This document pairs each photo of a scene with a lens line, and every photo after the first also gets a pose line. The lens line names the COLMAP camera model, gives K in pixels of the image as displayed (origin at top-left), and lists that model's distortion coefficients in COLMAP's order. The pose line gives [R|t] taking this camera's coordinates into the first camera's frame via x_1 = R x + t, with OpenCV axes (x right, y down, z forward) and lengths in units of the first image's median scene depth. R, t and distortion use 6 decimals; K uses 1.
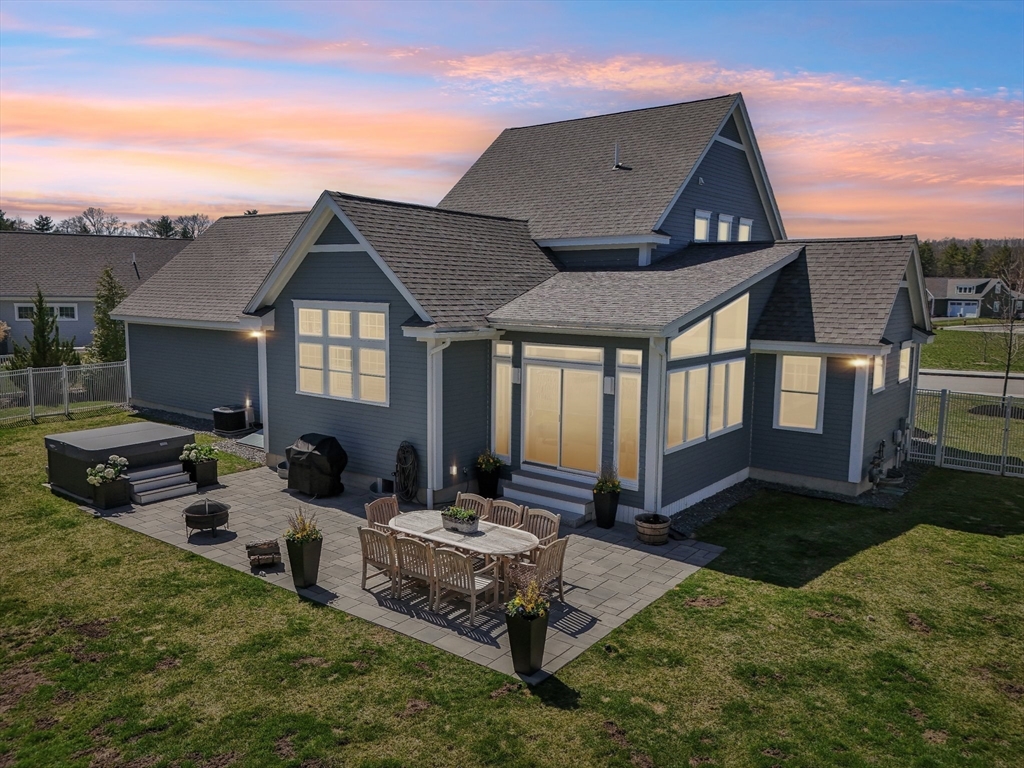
lens RADIAL K [[759.7, 0, 512.0], [0, 759.7, 384.0], [0, 0, 1]] dist [0.074125, -0.064613]
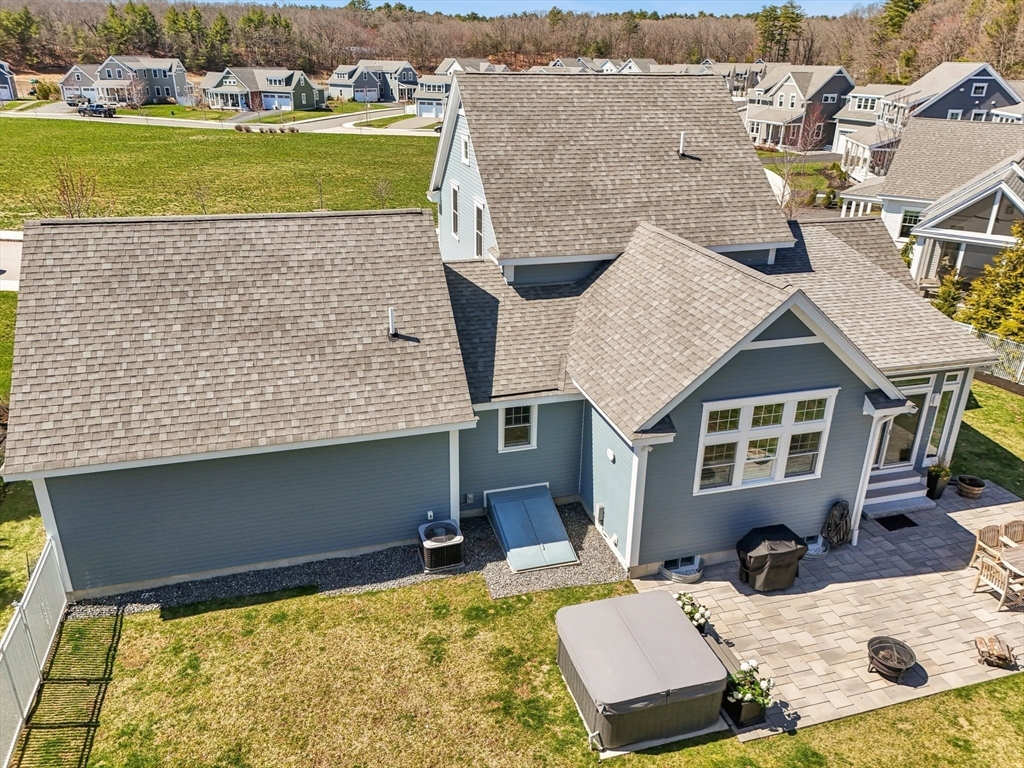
lens RADIAL K [[759.7, 0, 512.0], [0, 759.7, 384.0], [0, 0, 1]] dist [0.074125, -0.064613]
pose [[0.588010, -0.320616, 0.742596, -1.254451], [0.092479, 0.938713, 0.332062, -0.521098], [-0.803550, -0.126582, 0.581623, 0.798839]]
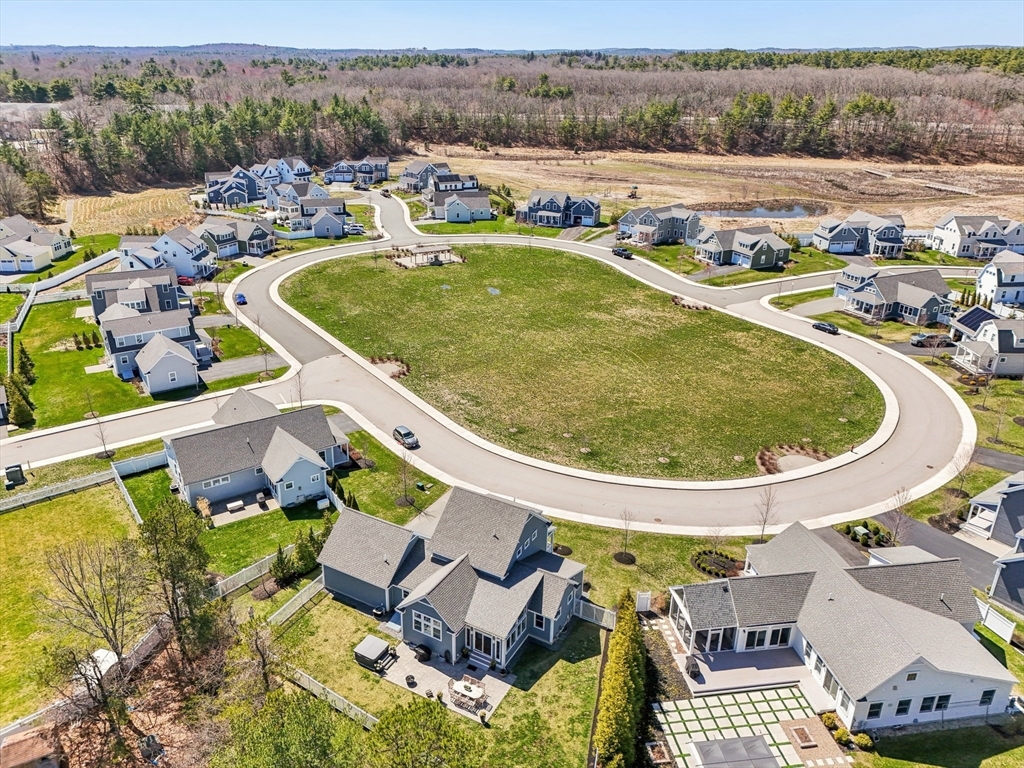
lens RADIAL K [[759.7, 0, 512.0], [0, 759.7, 384.0], [0, 0, 1]] dist [0.074125, -0.064613]
pose [[0.987847, -0.057892, 0.144245, -0.330934], [0.013556, 0.956600, 0.291087, -2.756485], [-0.154837, -0.285594, 0.945760, -2.858550]]
